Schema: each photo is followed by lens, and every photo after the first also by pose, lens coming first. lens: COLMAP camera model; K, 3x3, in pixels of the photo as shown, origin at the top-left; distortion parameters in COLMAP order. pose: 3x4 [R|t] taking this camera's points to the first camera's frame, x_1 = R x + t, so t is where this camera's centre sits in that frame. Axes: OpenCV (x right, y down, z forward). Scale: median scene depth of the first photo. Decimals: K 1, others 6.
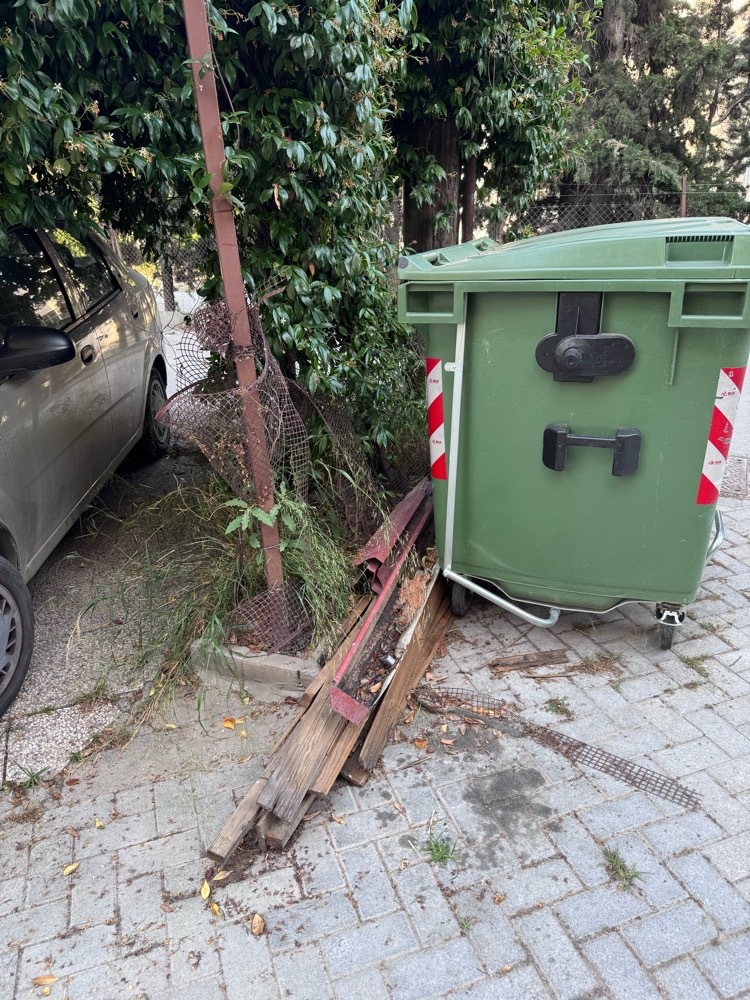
lens RADIAL K [[695.4, 0, 377.8], [0, 695.4, 510.9], [0, 0, 1]] dist [0.052611, -0.052284]
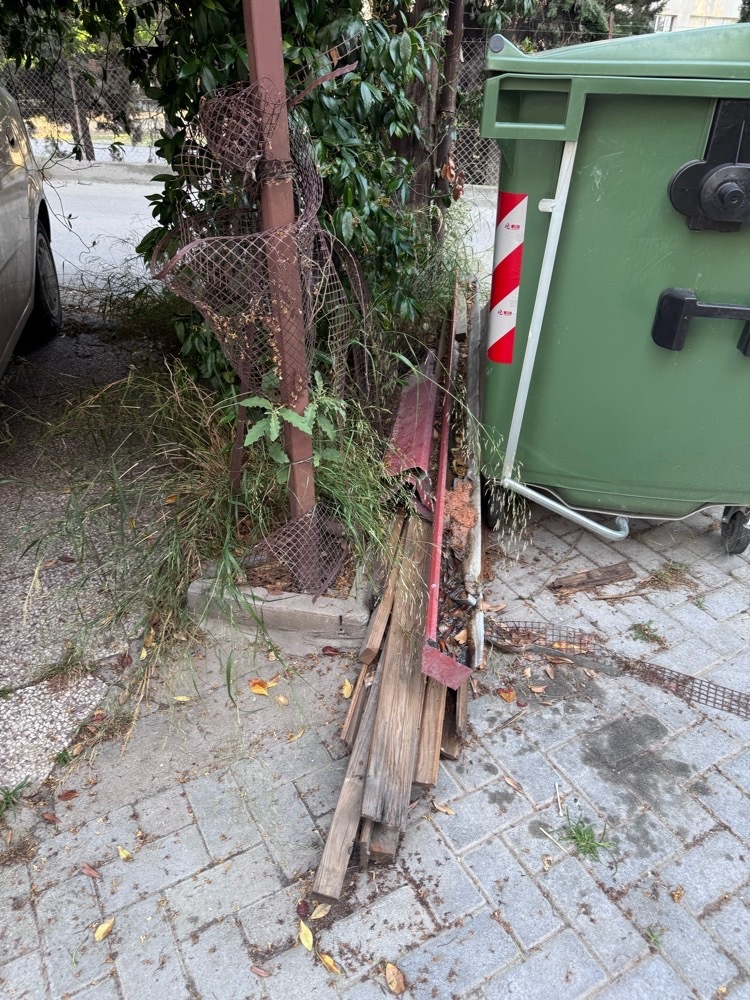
lens RADIAL K [[695.4, 0, 377.8], [0, 695.4, 510.9], [0, 0, 1]] dist [0.052611, -0.052284]
pose [[0.983107, -0.050736, 0.175862, -0.235079], [0.020081, 0.984912, 0.171885, -0.024491], [-0.181929, -0.165450, 0.969293, 0.287481]]
